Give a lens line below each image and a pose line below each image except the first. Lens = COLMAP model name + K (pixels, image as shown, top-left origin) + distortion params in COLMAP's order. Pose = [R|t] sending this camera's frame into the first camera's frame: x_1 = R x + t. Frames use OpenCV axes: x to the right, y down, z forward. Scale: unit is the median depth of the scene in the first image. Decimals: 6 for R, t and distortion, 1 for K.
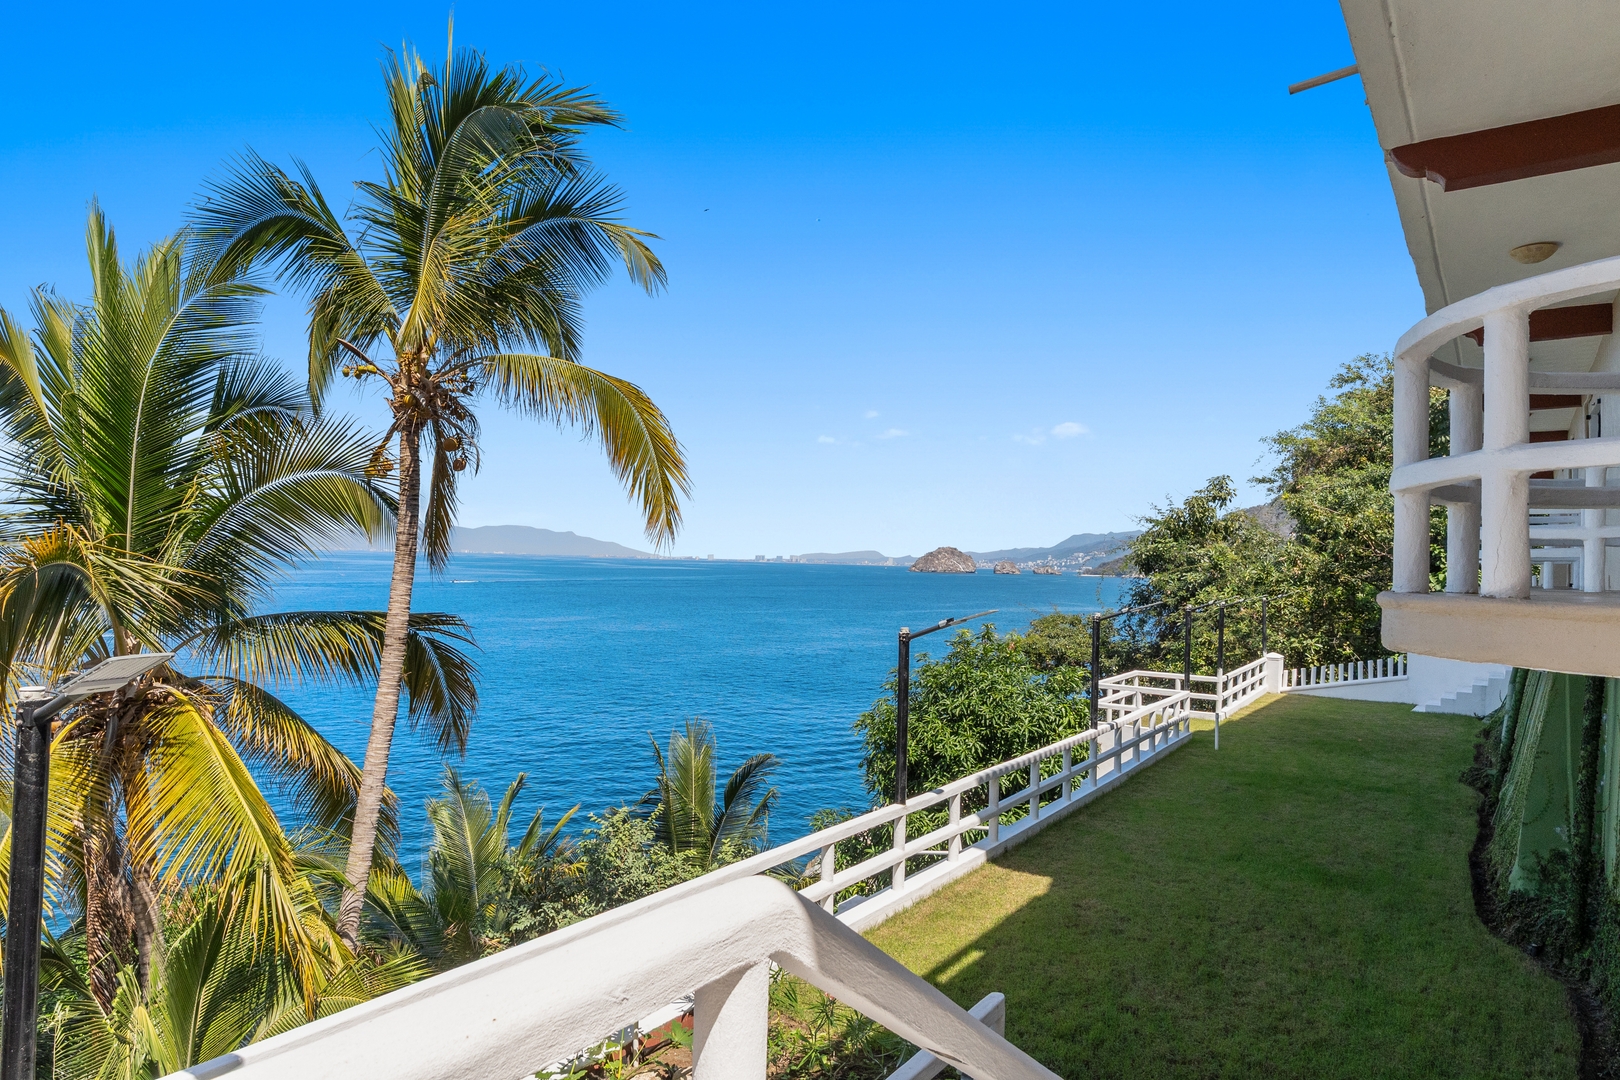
lens RADIAL K [[975.6, 0, 810.6], [0, 975.6, 538.0], [0, 0, 1]] dist [-0.000734, -0.000219]
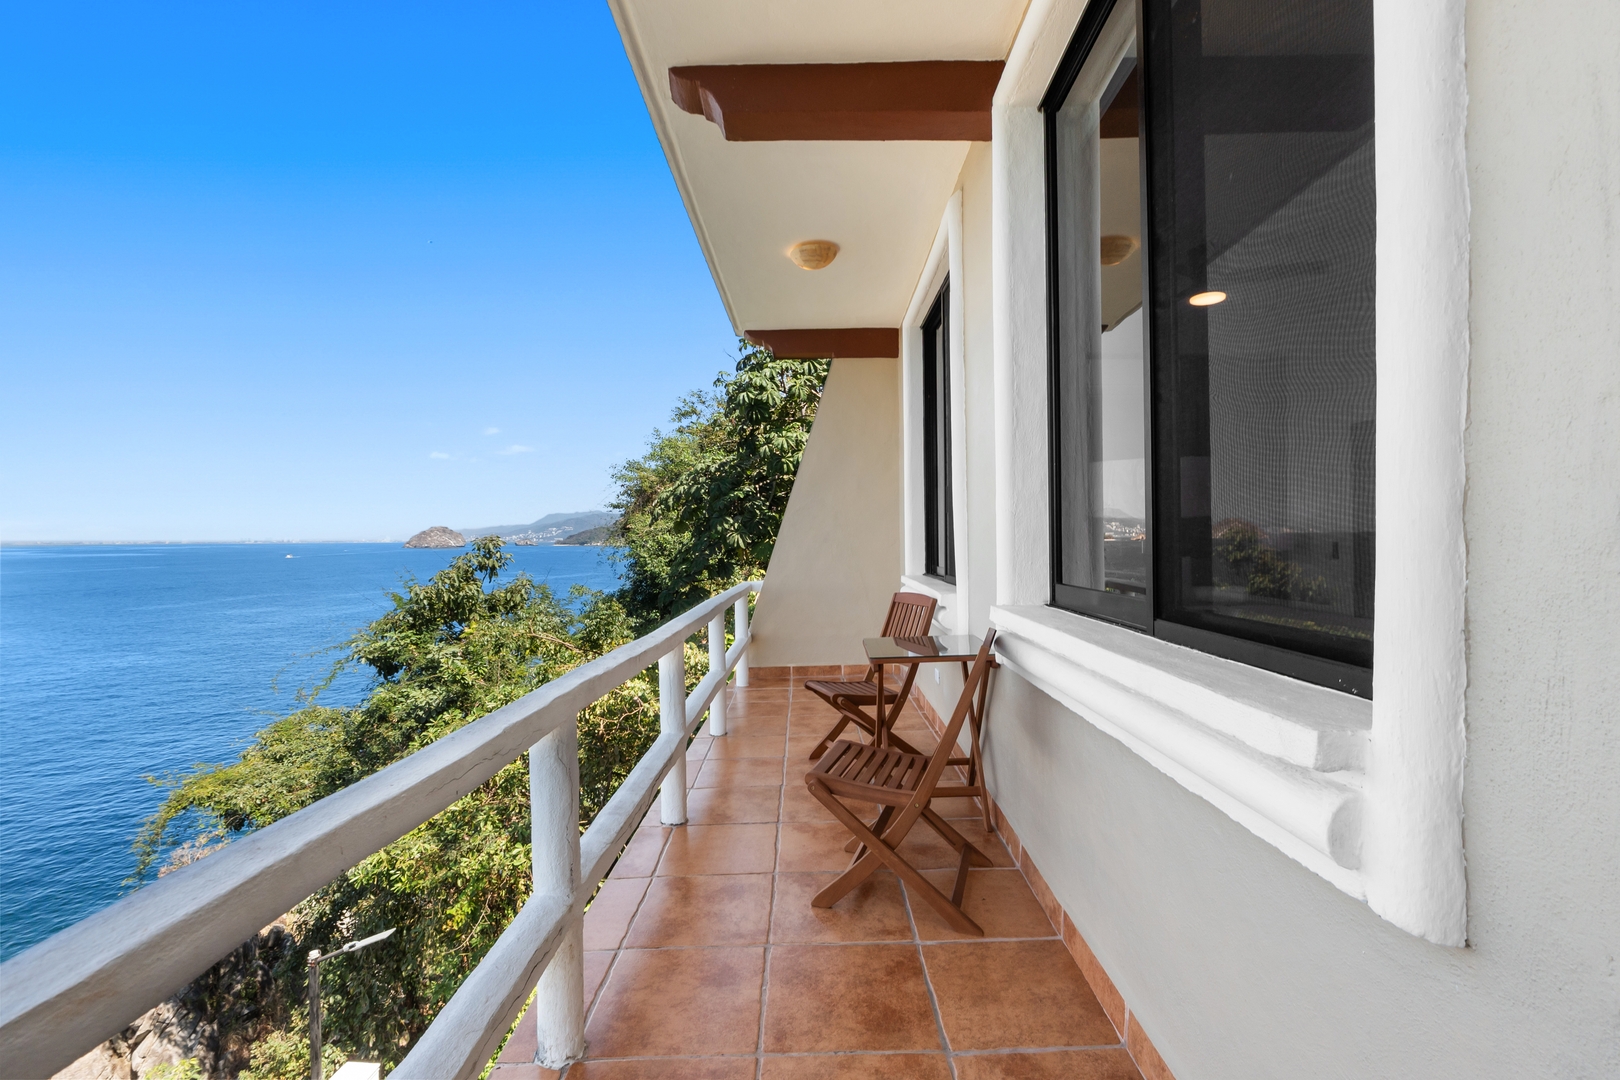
lens RADIAL K [[683.6, 0, 810.9], [0, 683.6, 536.8], [0, 0, 1]] dist [-0.009644, -0.000658]
pose [[0.817057, -0.032185, 0.575658, 0.237687], [0.010628, 0.999112, 0.040774, -0.059682], [-0.576459, -0.027197, 0.816673, 0.327349]]
